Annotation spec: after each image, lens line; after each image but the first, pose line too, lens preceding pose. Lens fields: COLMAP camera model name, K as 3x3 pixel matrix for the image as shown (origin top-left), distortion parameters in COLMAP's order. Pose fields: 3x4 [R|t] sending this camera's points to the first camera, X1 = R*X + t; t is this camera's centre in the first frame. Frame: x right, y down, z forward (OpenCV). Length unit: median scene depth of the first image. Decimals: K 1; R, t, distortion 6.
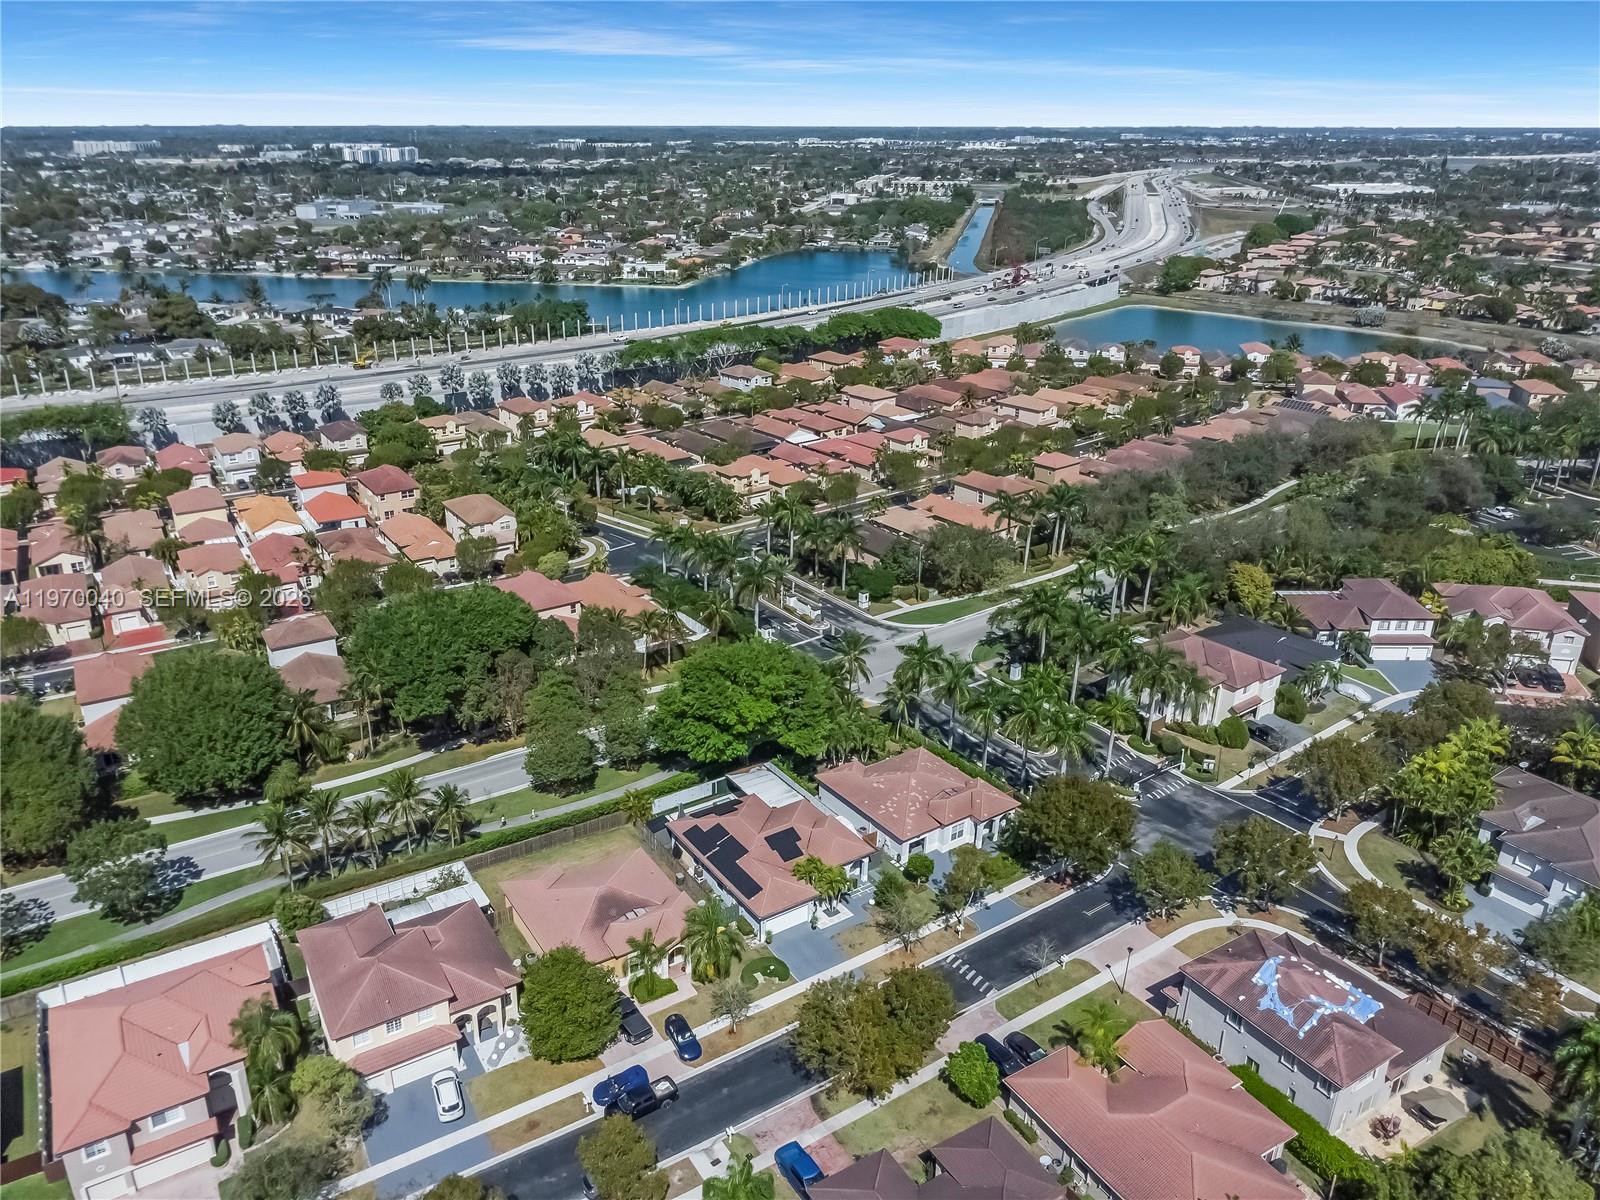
lens RADIAL K [[1159.3, 0, 790.9], [0, 1159.3, 607.1], [0, 0, 1]] dist [0.010399, -0.006326]
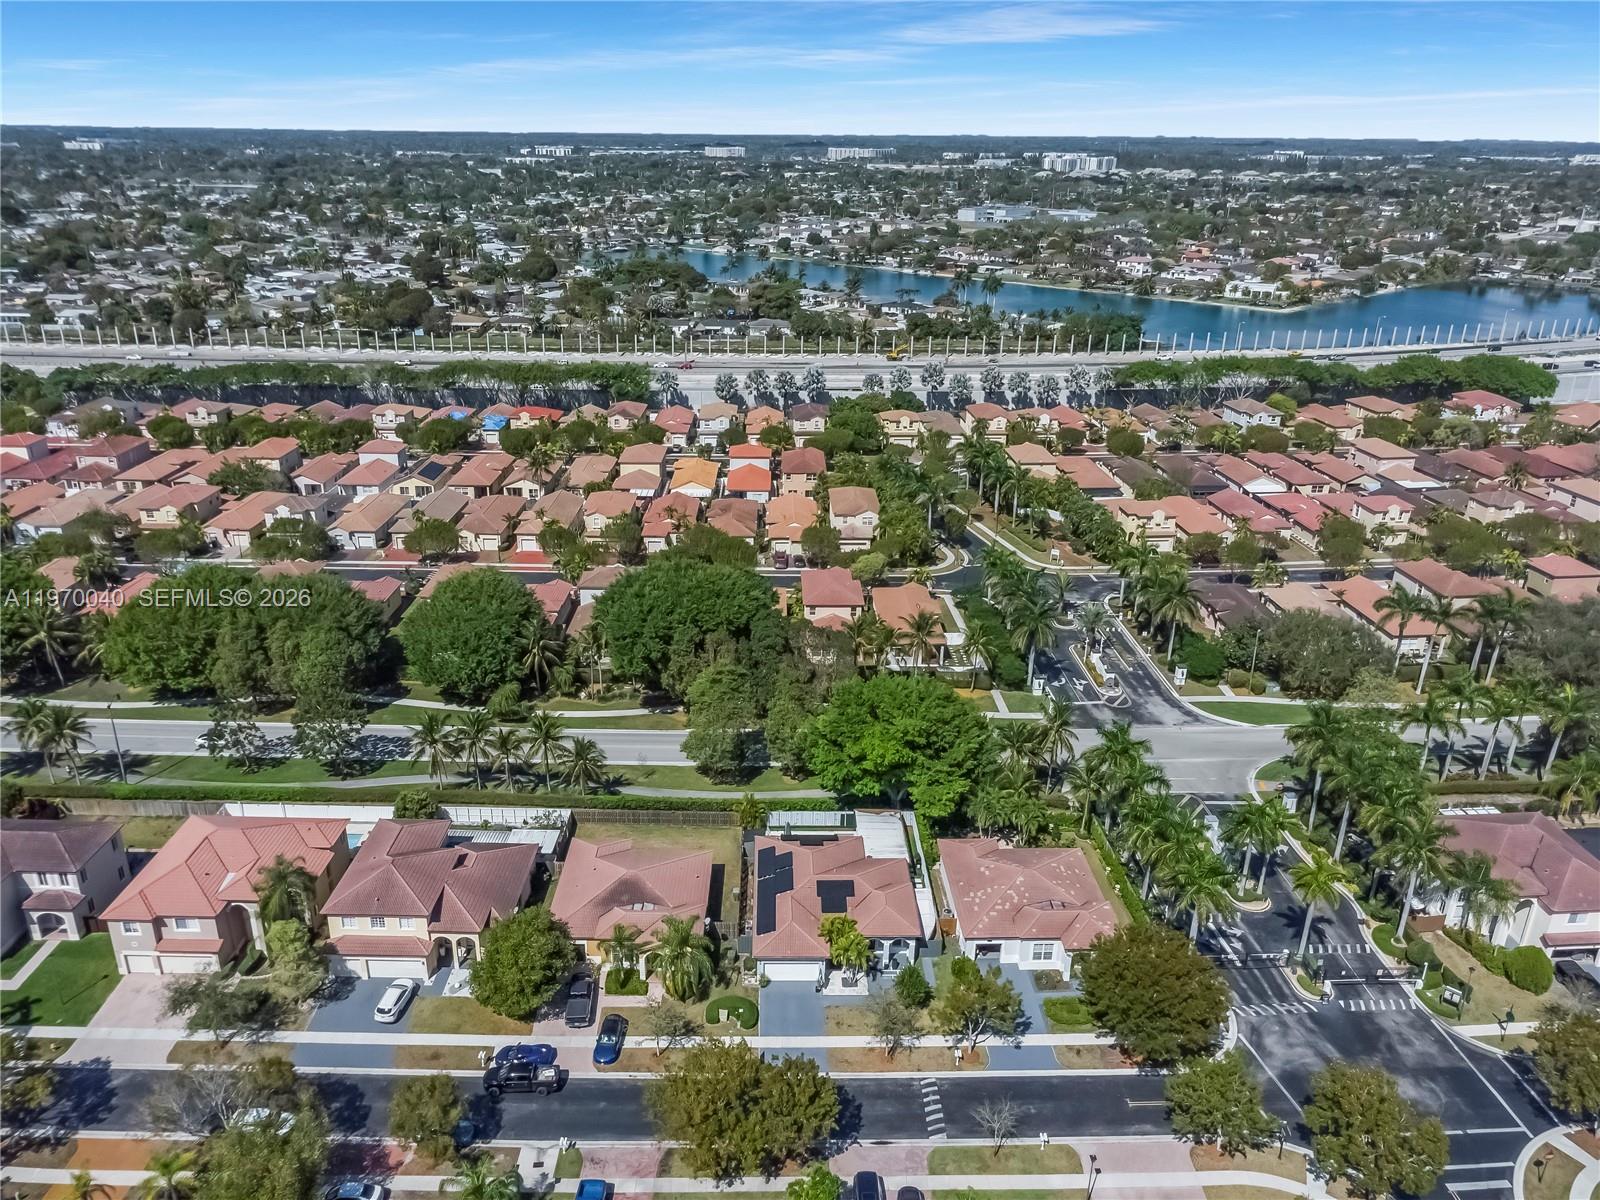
lens RADIAL K [[1159.3, 0, 790.9], [0, 1159.3, 607.1], [0, 0, 1]] dist [0.010399, -0.006326]
pose [[0.841601, 0.209712, -0.497723, 0.247844], [-0.213508, 0.975658, 0.050065, -0.038688], [0.496106, 0.064133, 0.865890, 0.108048]]
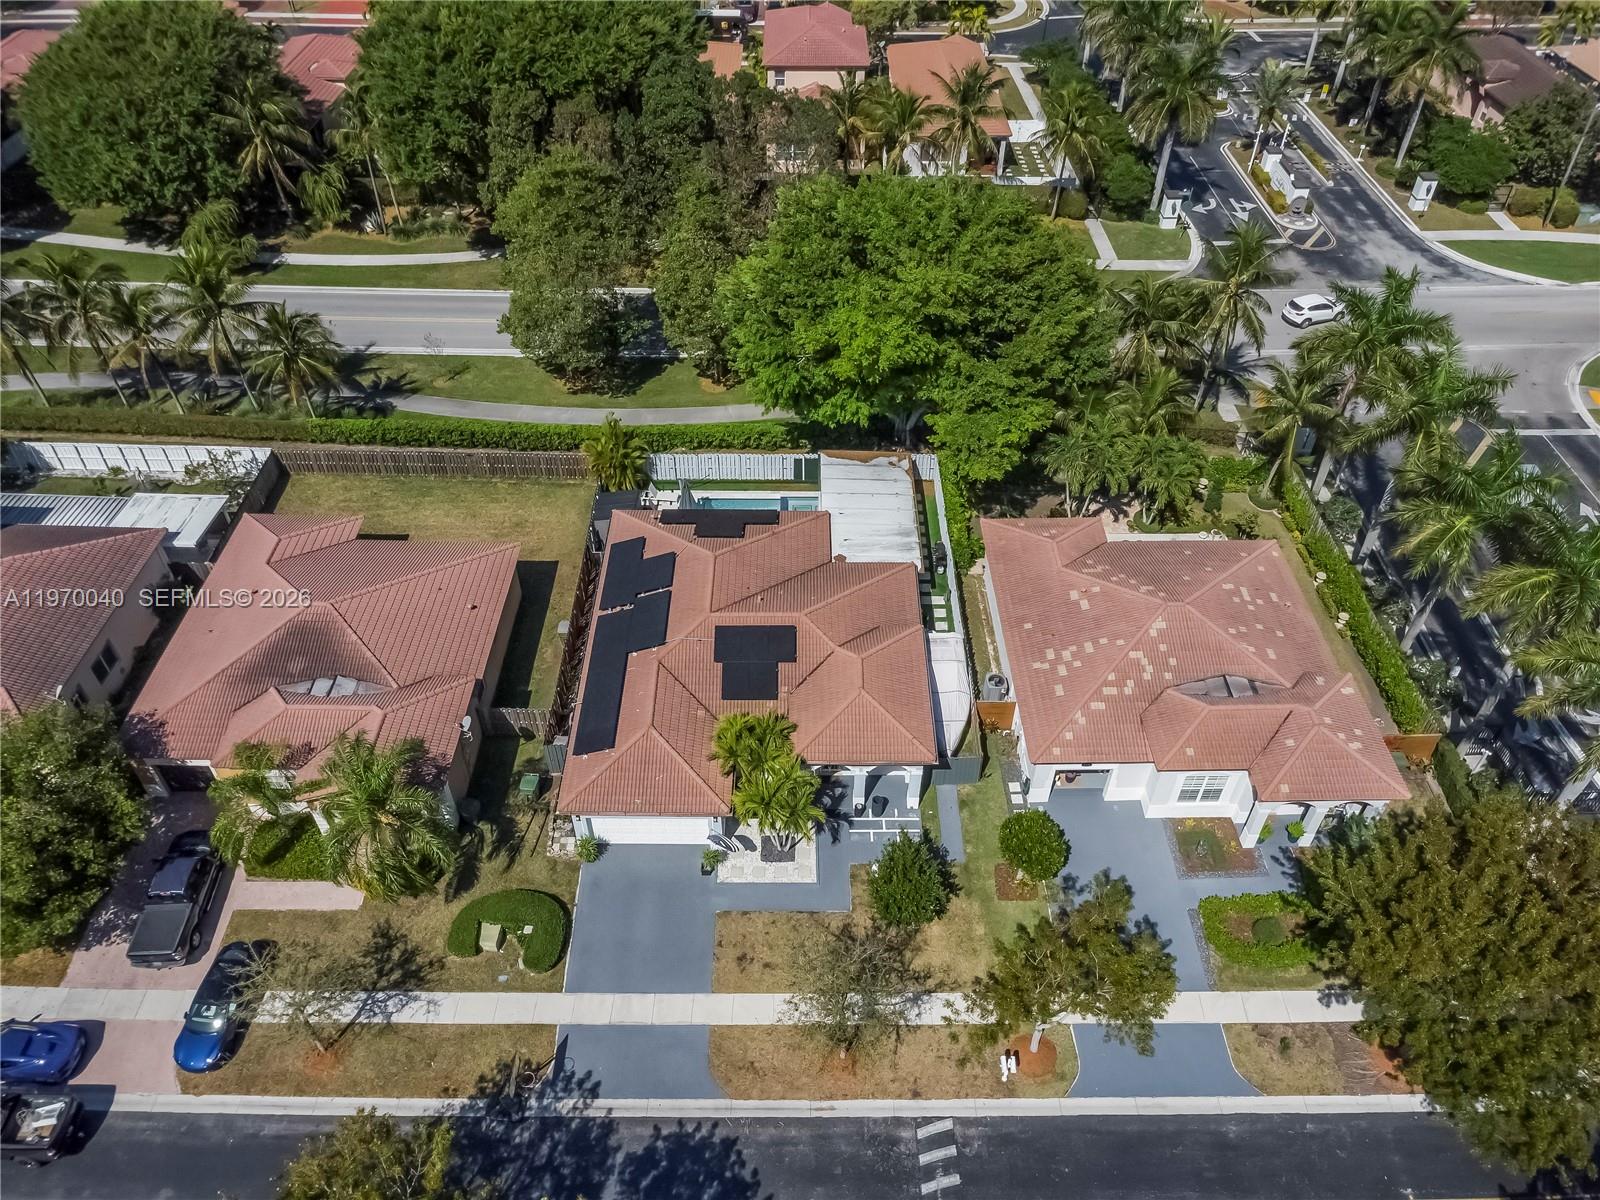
lens RADIAL K [[1216.6, 0, 796.5], [0, 1216.6, 568.5], [0, 0, 1]] dist [0.000081, -0.005876]
pose [[0.831012, 0.367643, -0.417442, 0.120435], [-0.213345, 0.903714, 0.371194, 0.002719], [0.513715, -0.219407, 0.829432, 0.419845]]
